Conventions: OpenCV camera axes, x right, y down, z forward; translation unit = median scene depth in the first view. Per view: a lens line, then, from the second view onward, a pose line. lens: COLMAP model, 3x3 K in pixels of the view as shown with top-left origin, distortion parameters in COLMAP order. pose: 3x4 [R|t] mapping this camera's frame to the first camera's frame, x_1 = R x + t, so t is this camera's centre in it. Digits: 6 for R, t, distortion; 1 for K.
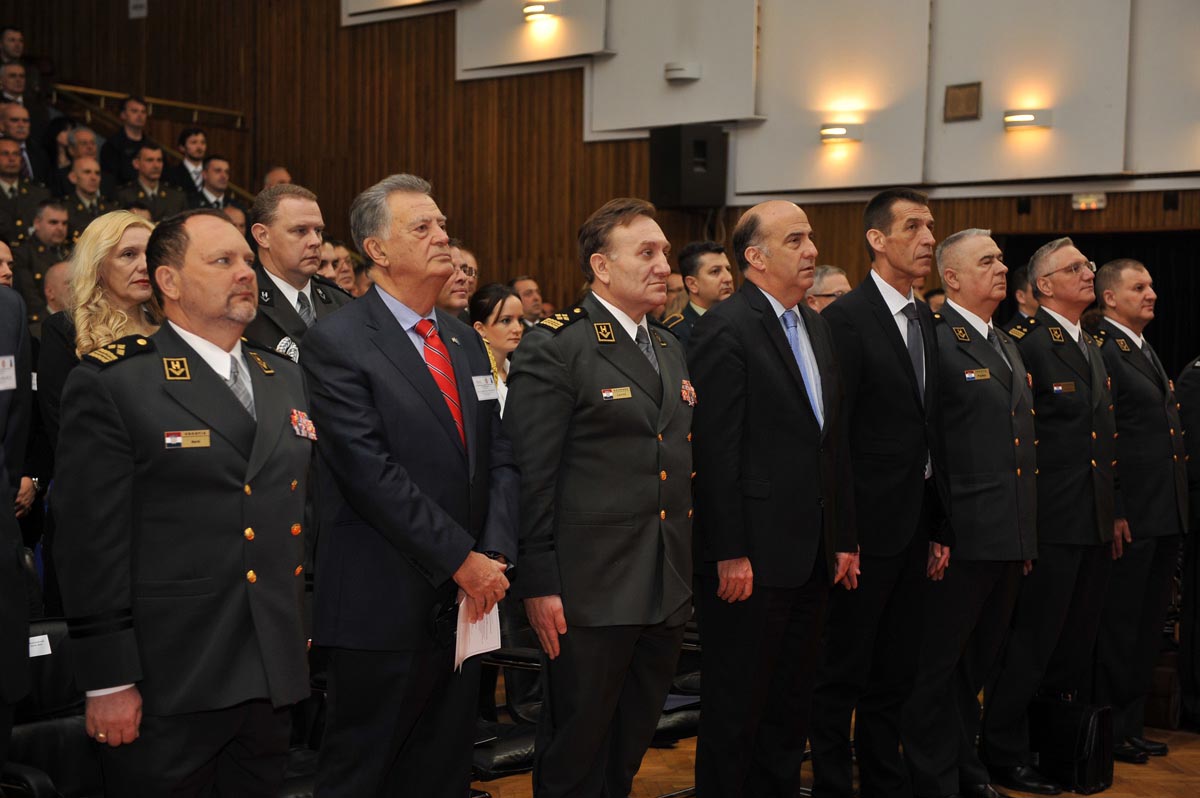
lens RADIAL K [[1900.4, 0, 600.0], [0, 1900.4, 399.0], [0, 0, 1]] dist [0.101179, 0.007210]
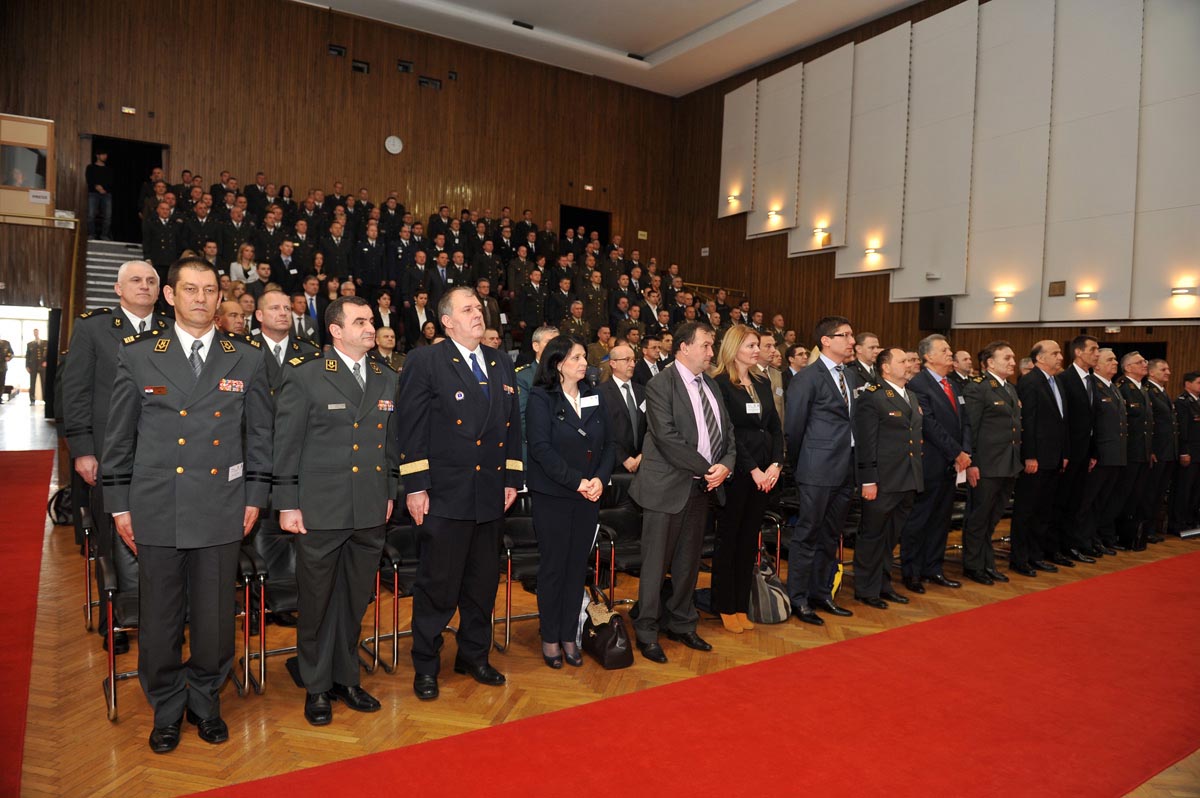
lens RADIAL K [[826.0, 0, 600.0], [0, 826.0, 399.0], [0, 0, 1]] dist [-0.003276, -0.050109]
pose [[0.966405, 0.027104, -0.255593, -0.214713], [-0.027371, 0.999622, 0.002515, 0.003160], [0.255564, 0.004566, 0.966781, -0.362512]]
